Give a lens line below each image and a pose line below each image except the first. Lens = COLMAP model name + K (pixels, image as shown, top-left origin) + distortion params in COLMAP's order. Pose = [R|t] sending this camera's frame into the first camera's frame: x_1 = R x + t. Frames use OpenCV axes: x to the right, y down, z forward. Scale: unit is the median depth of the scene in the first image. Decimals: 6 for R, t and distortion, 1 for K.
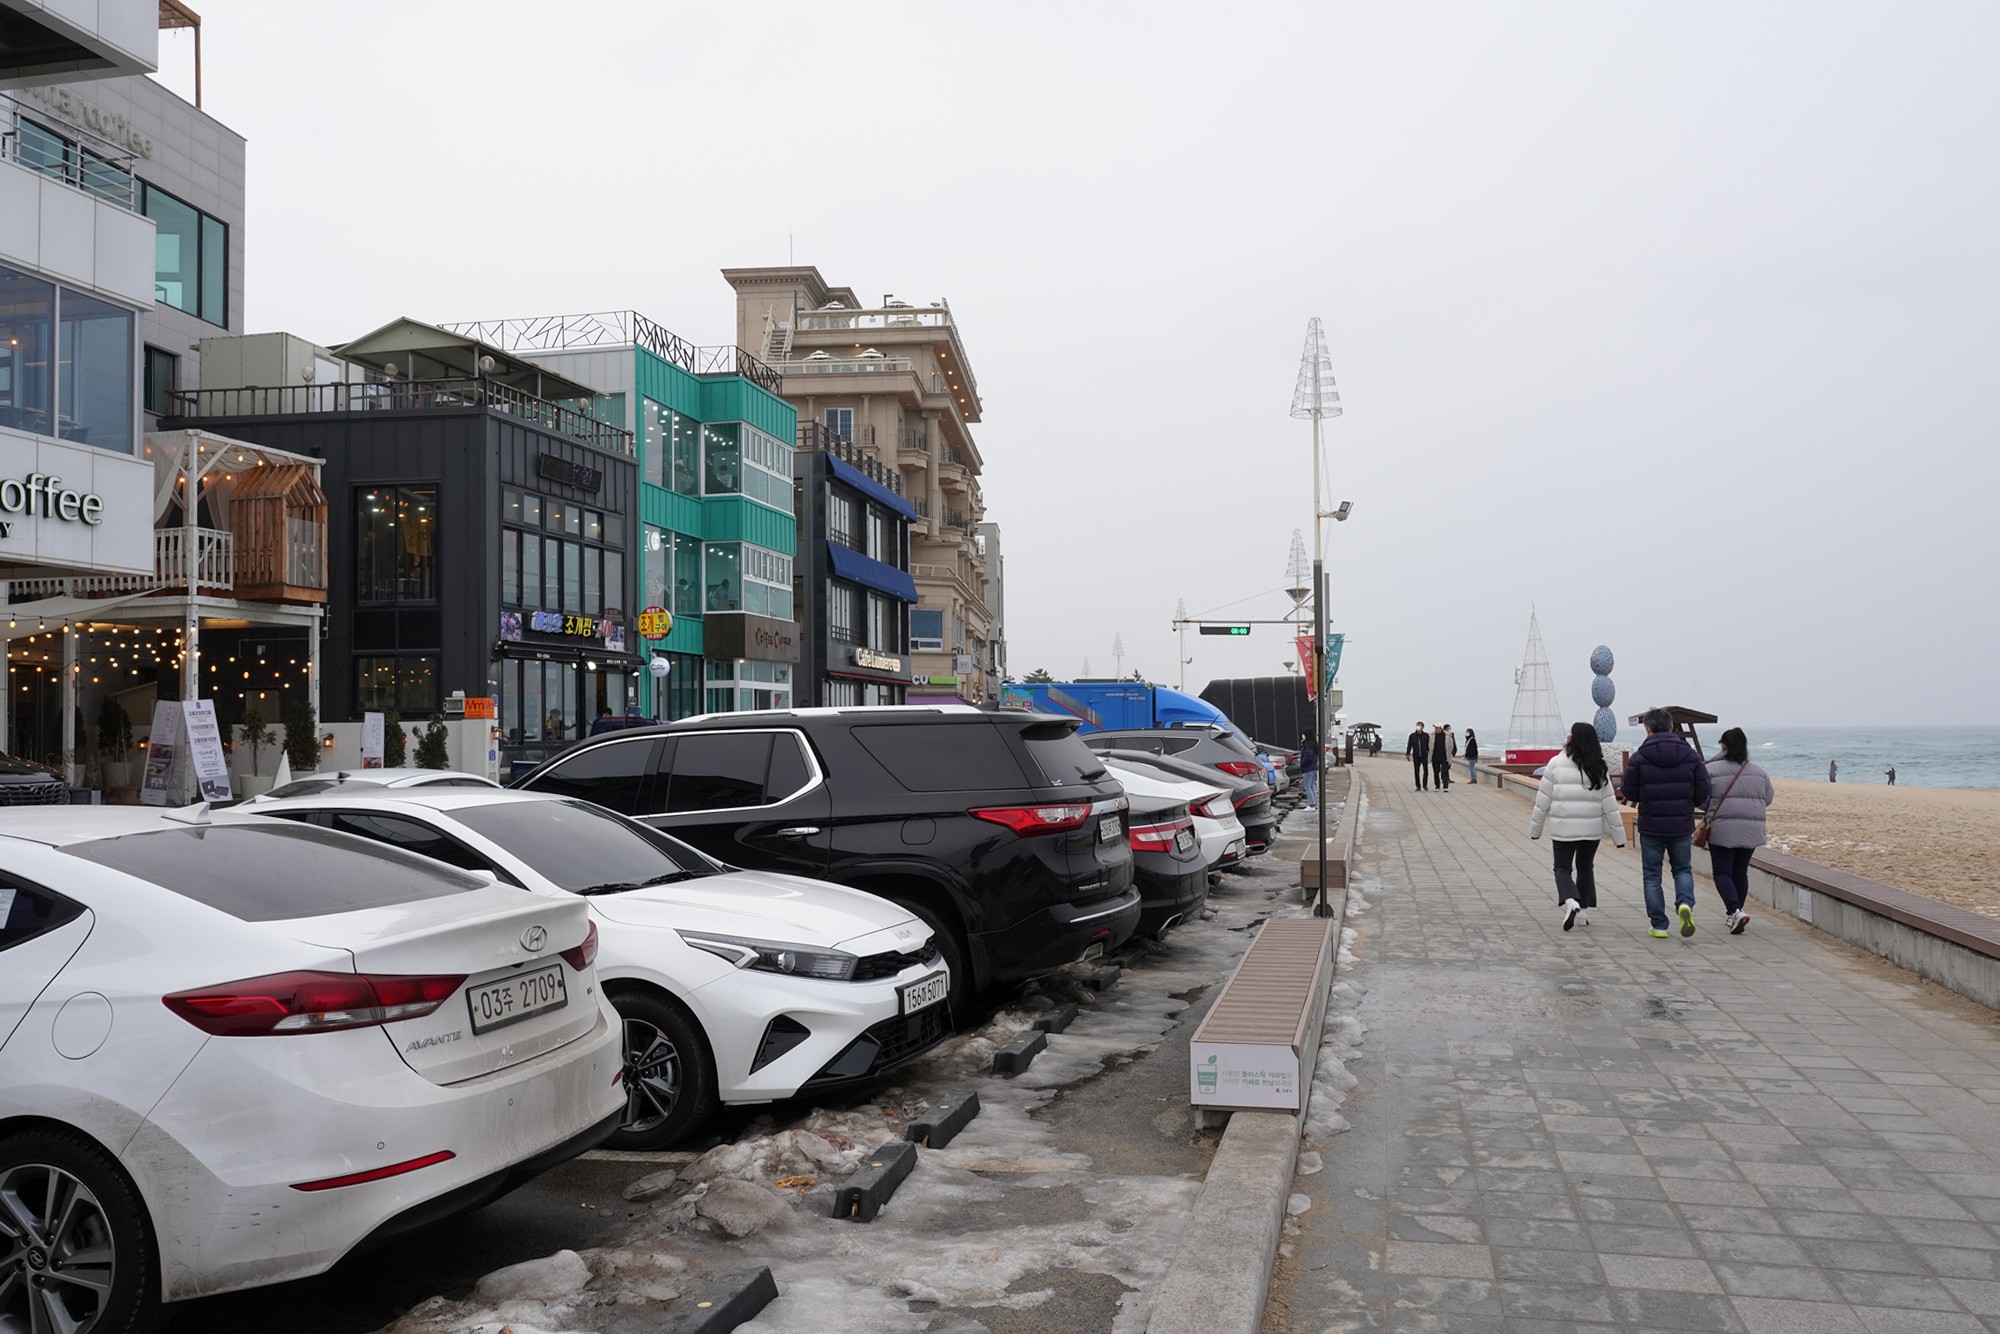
lens RADIAL K [[1595.5, 0, 1003.0], [0, 1595.5, 671.2], [0, 0, 1]] dist [-0.024847, 0.029505]
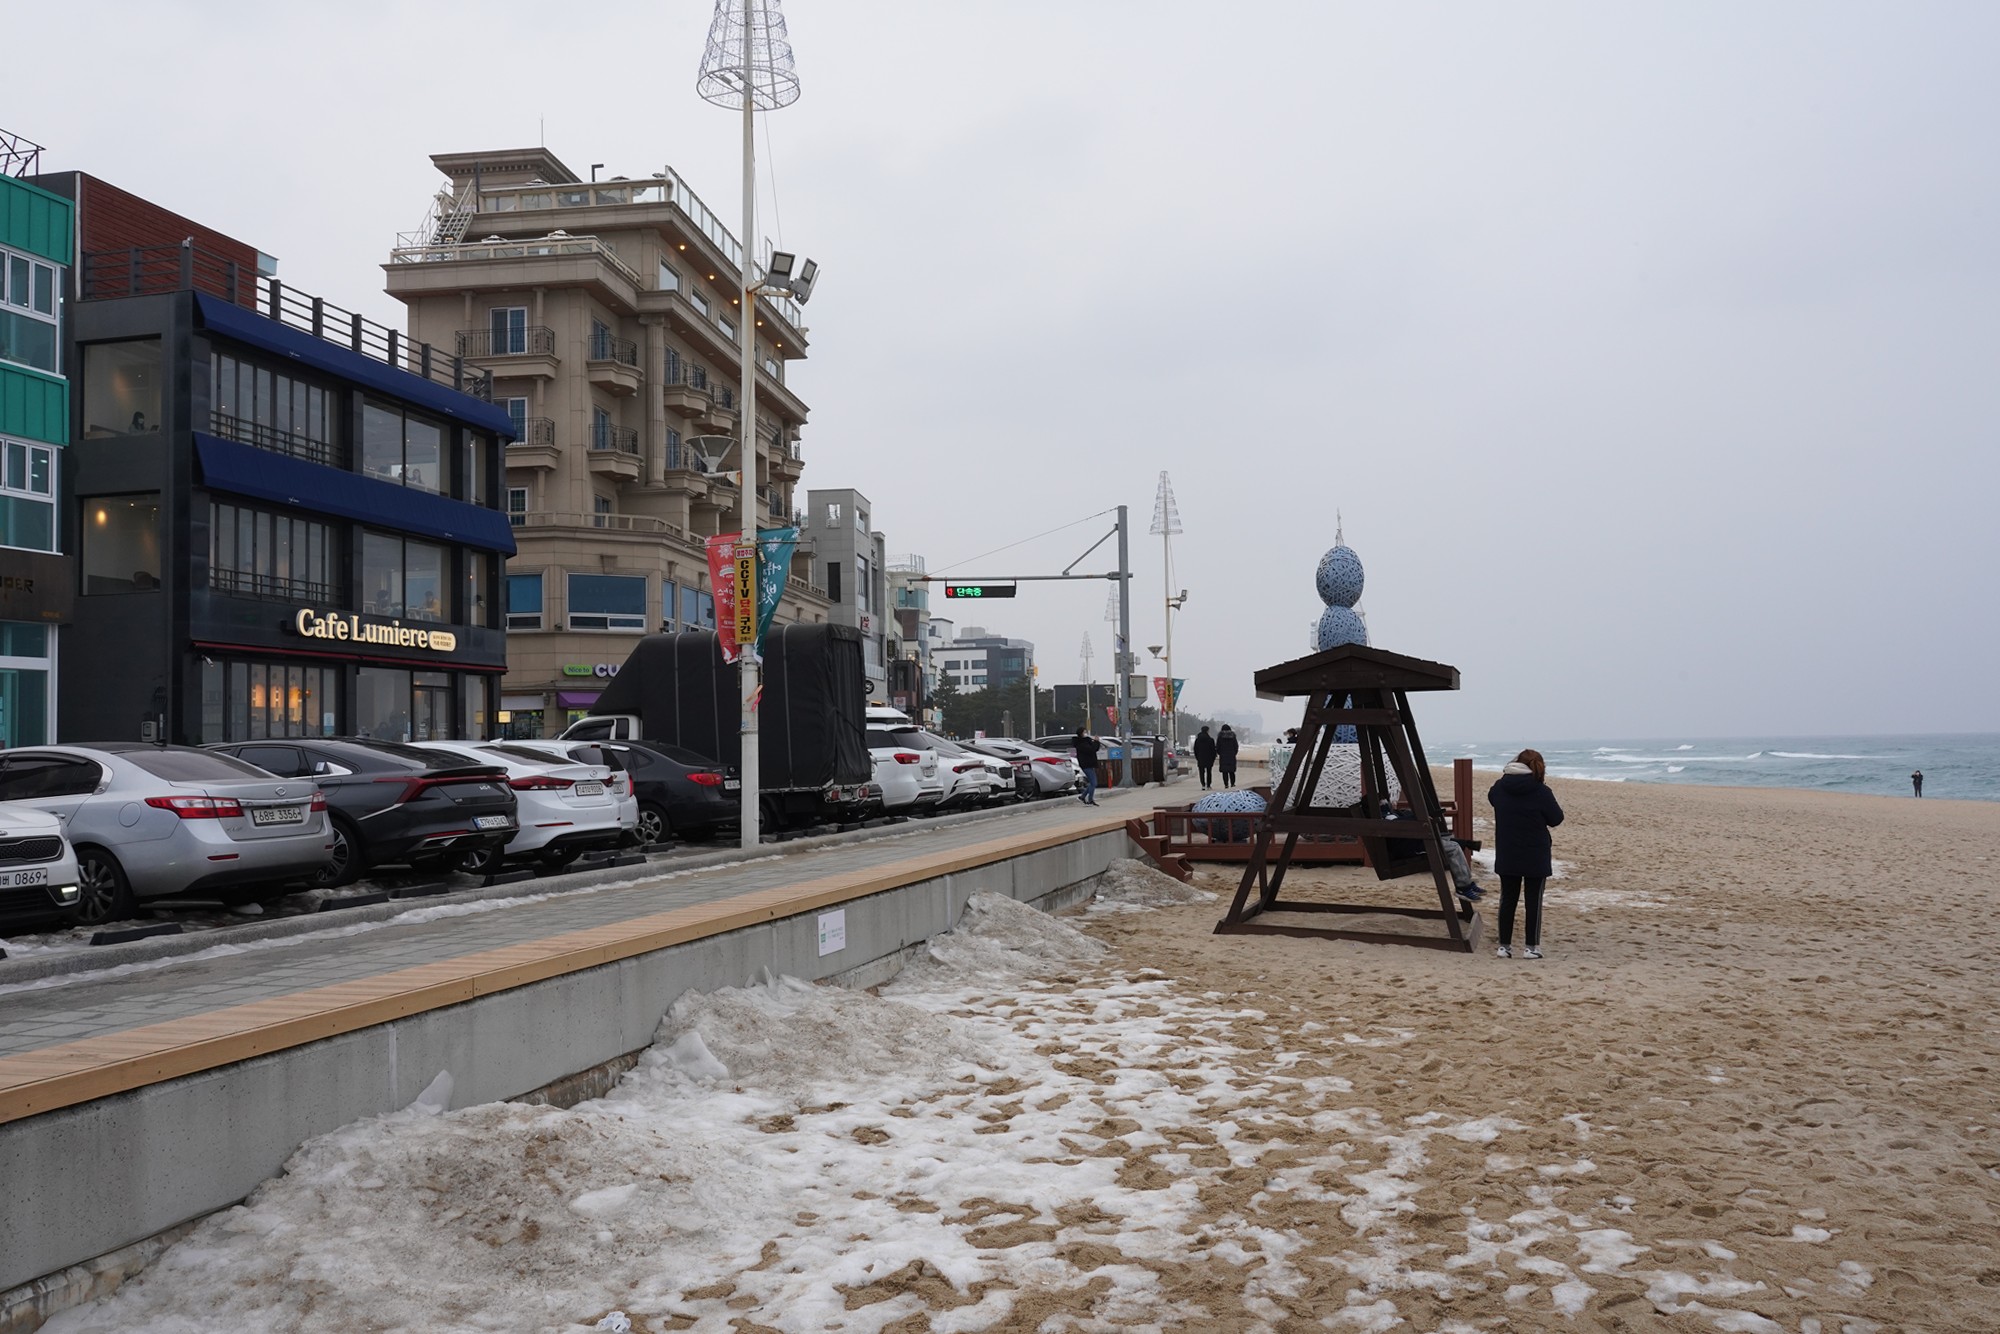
lens RADIAL K [[1595.5, 0, 993.3], [0, 1595.5, 659.2], [0, 0, 1]] dist [-0.024847, 0.029505]
pose [[0.998520, -0.008692, -0.053682, 0.234957], [0.007787, 0.999824, -0.017044, 0.020008], [0.053821, 0.016601, 0.998413, 0.397160]]
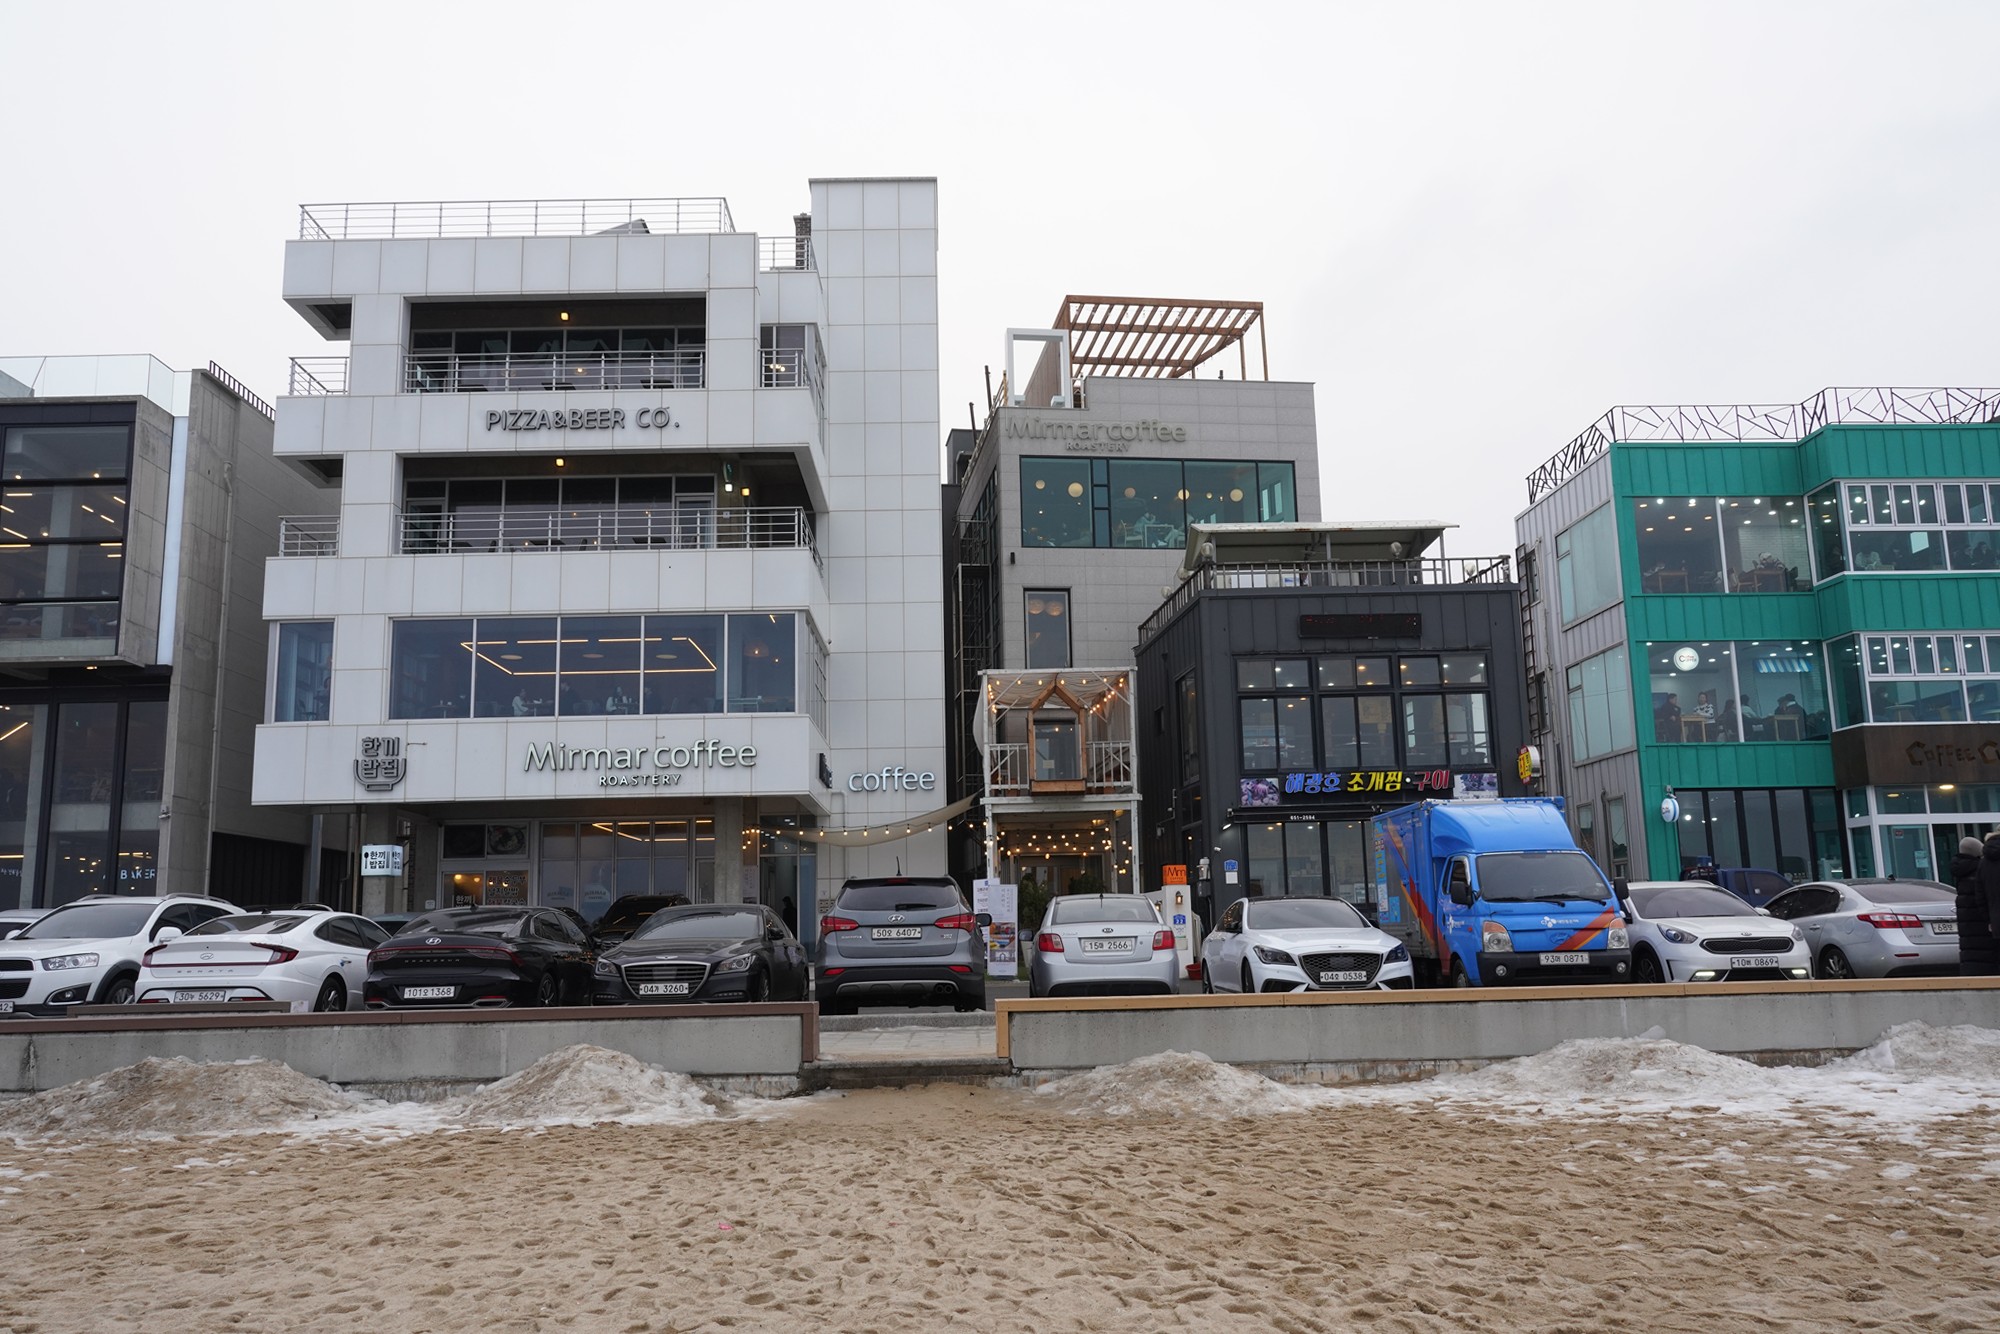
lens RADIAL K [[1595.5, 0, 994.4], [0, 1595.5, 662.2], [0, 0, 1]] dist [-0.024847, 0.029505]
pose [[0.222055, -0.165480, -0.960889, 0.394882], [0.054004, 0.986067, -0.157337, 0.025232], [0.973537, -0.016954, 0.227898, 0.361276]]
